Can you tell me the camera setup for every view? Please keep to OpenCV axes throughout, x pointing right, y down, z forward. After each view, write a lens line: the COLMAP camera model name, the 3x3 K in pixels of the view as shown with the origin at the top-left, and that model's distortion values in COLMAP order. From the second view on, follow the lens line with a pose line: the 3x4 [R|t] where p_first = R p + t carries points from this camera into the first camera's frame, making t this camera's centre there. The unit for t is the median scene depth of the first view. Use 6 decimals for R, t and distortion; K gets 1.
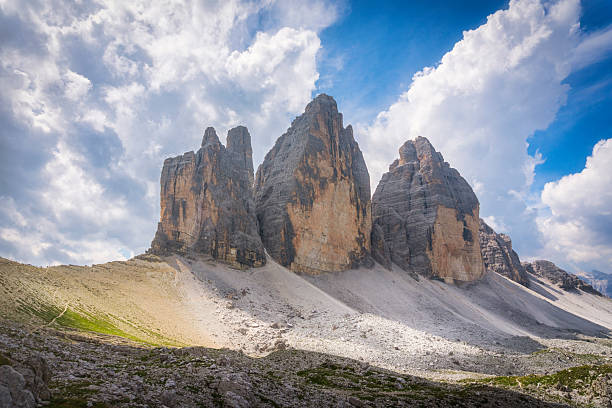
lens RADIAL K [[411.4, 0, 311.1], [0, 411.4, 194.9], [0, 0, 1]] dist [-0.038966, 0.001232]
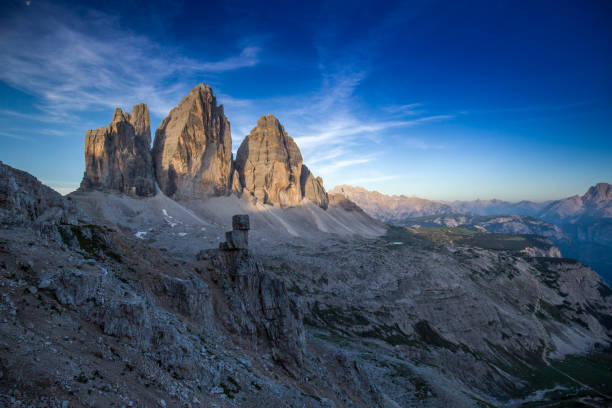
lens RADIAL K [[305.4, 0, 306.0], [0, 305.4, 204.0], [0, 0, 1]] dist [-0.035408, -0.000031]
pose [[0.961218, 0.036928, 0.273306, 0.120472], [-0.102761, 0.967590, 0.230674, -0.124246], [-0.255930, -0.249813, 0.933859, -0.291976]]
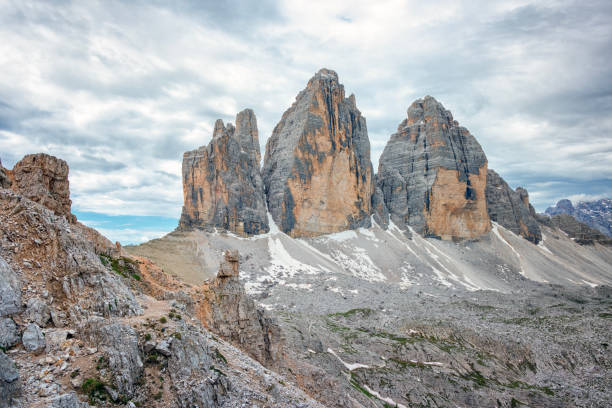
lens RADIAL K [[480.2, 0, 306.0], [0, 480.2, 204.0], [0, 0, 1]] dist [0.041696, -0.003717]
pose [[0.992762, -0.013868, -0.119292, 0.142528], [0.034606, 0.984212, 0.173577, -0.132786], [0.115002, -0.176449, 0.977569, -0.324754]]
